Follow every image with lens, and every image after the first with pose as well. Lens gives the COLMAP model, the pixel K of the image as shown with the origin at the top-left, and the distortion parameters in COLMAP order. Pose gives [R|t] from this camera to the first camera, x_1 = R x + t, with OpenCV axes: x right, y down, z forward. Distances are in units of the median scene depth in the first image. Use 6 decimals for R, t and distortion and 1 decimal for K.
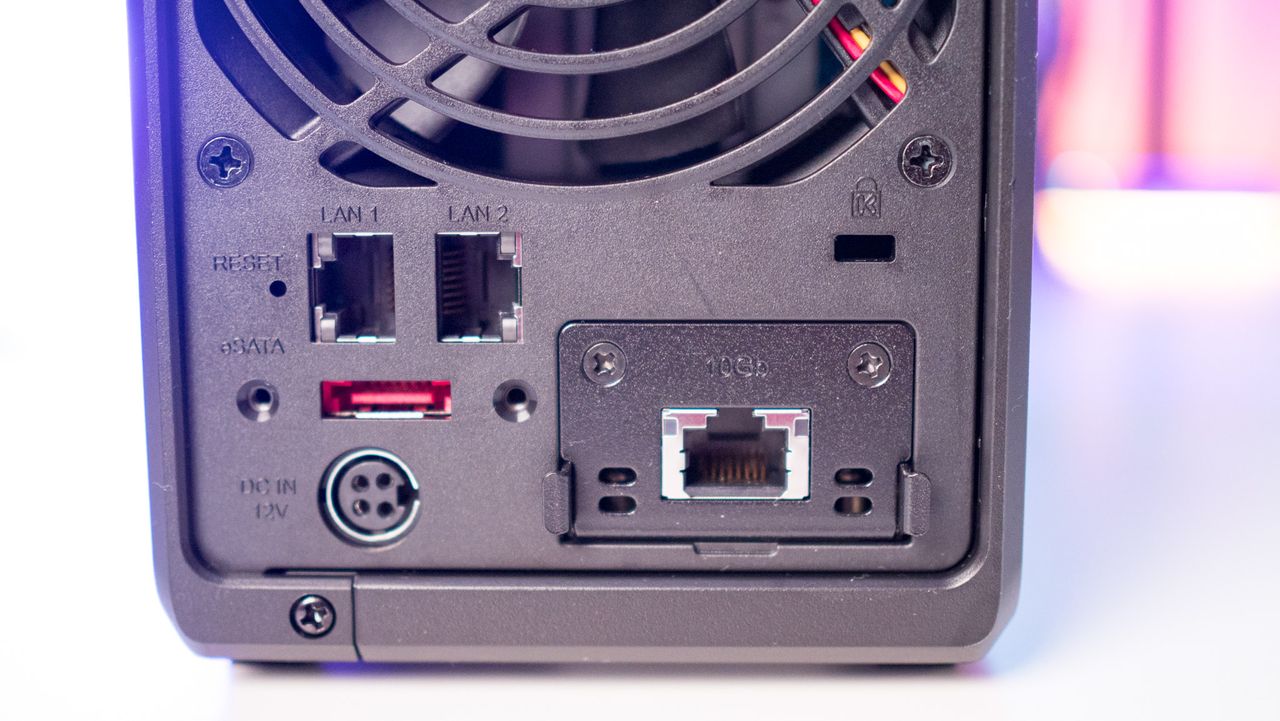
lens RADIAL K [[1895.7, 0, 640.0], [0, 1895.7, 360.5], [0, 0, 1]] dist [-0.144481, 0.001494]
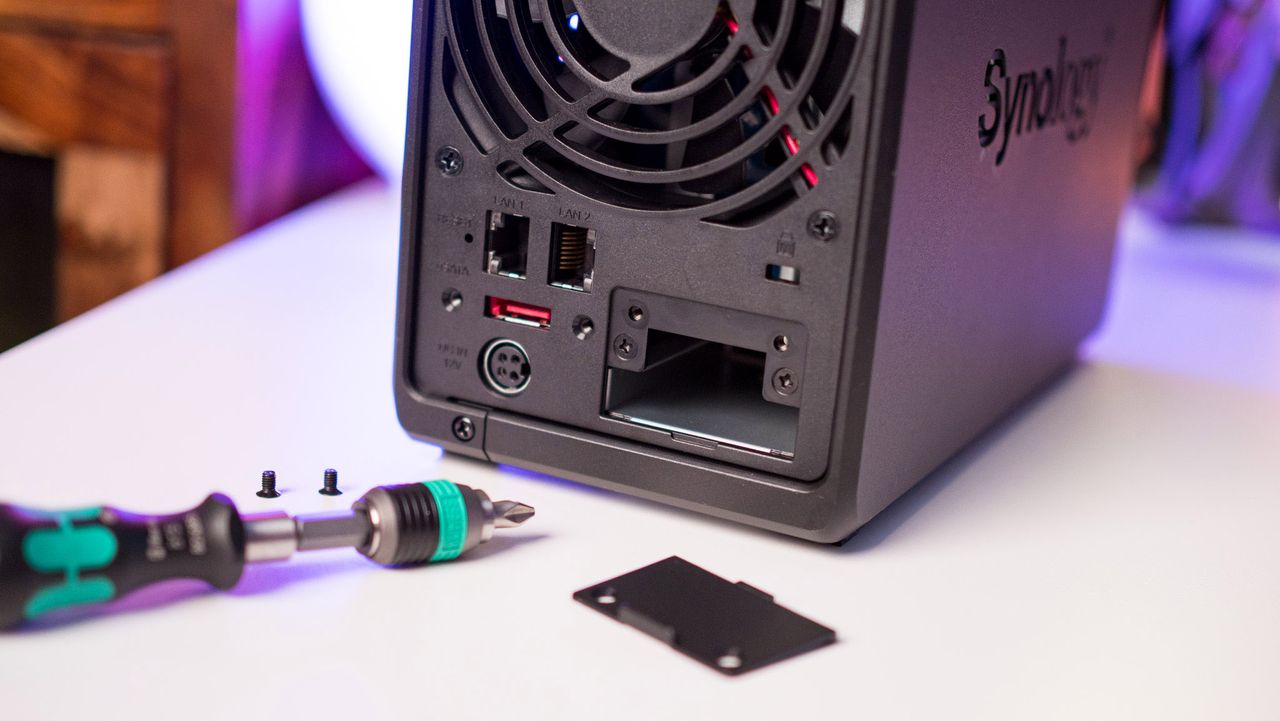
lens RADIAL K [[1895.7, 0, 640.0], [0, 1895.7, 360.5], [0, 0, 1]] dist [-0.144481, 0.001494]
pose [[0.898566, 0.191476, -0.394862, 0.651958], [-0.159378, 0.980742, 0.112893, -0.148246], [0.408874, -0.038509, 0.911778, -0.517640]]
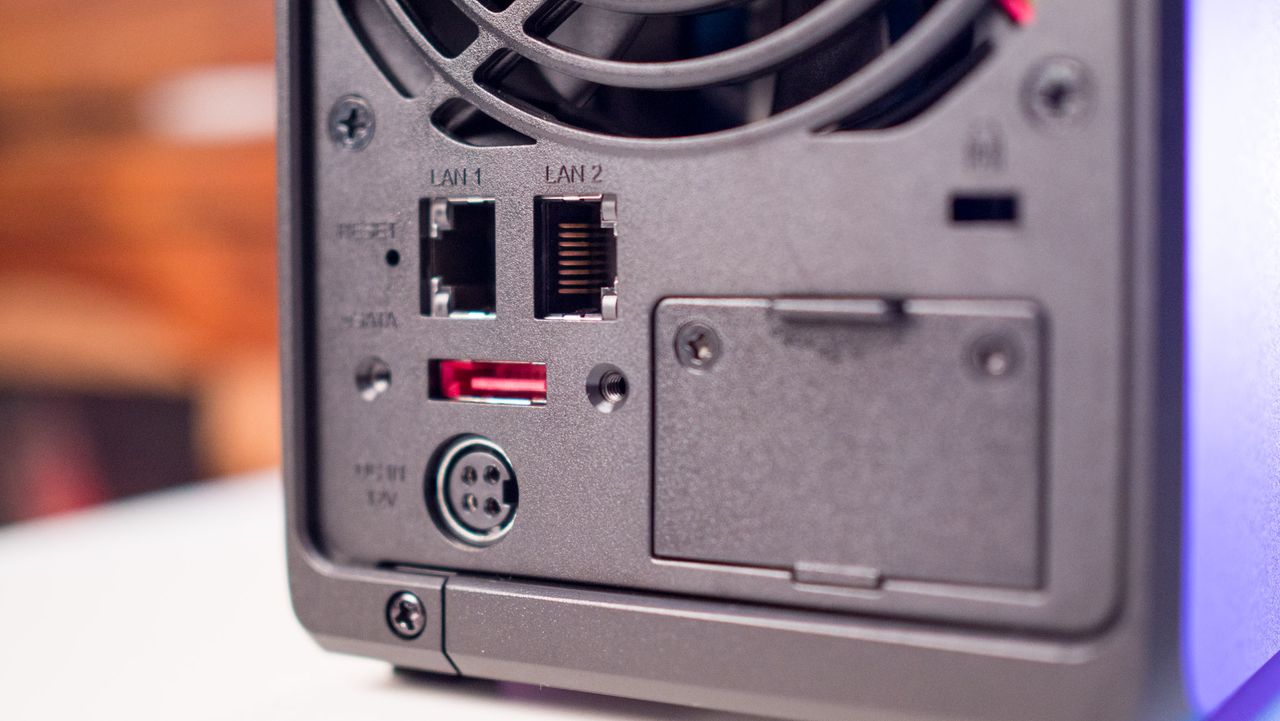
lens RADIAL K [[1895.7, 0, 640.0], [0, 1895.7, 360.5], [0, 0, 1]] dist [-0.144481, 0.001494]
pose [[0.870711, 0.033497, -0.490653, 0.377919], [-0.081284, 0.993758, -0.076402, 0.074571], [0.485032, 0.106406, 0.867999, 0.246802]]
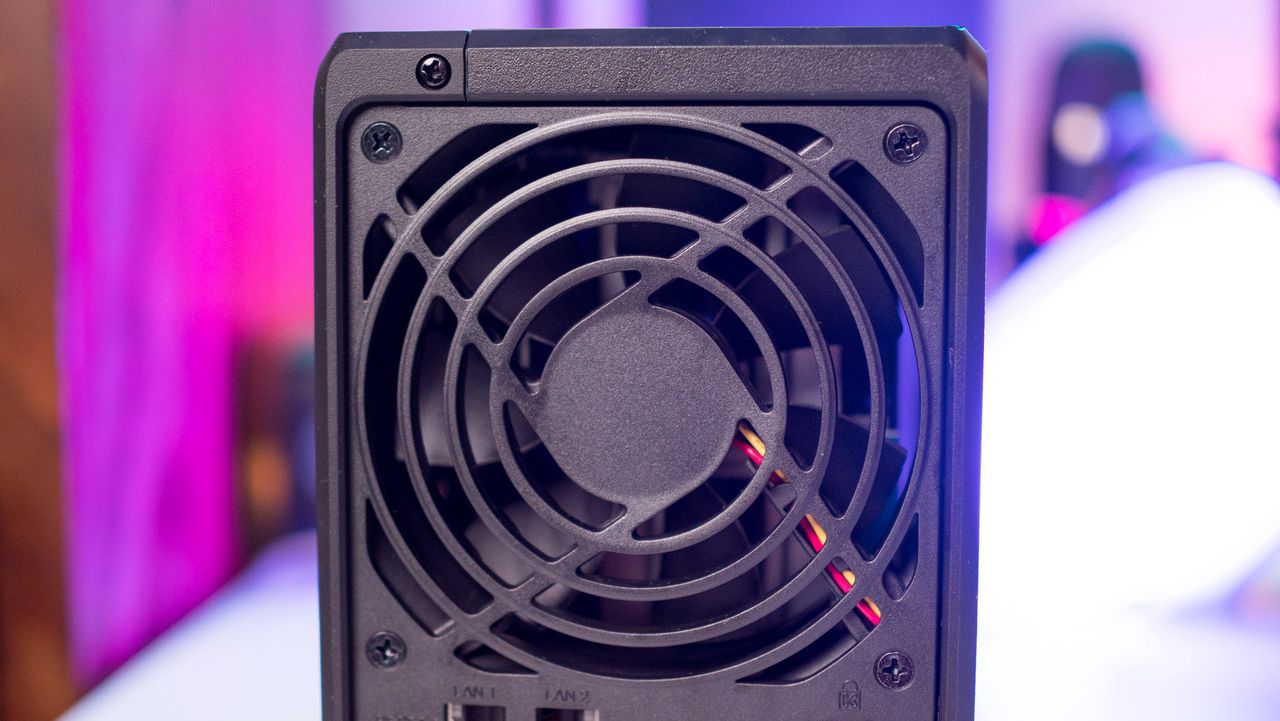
lens RADIAL K [[1895.7, 0, 640.0], [0, 1895.7, 360.5], [0, 0, 1]] dist [-0.144481, 0.001494]
pose [[0.995433, 0.021358, -0.093038, 0.088753], [-0.028011, 0.997097, -0.070801, -0.222442], [0.091256, 0.073083, 0.993142, -0.371616]]
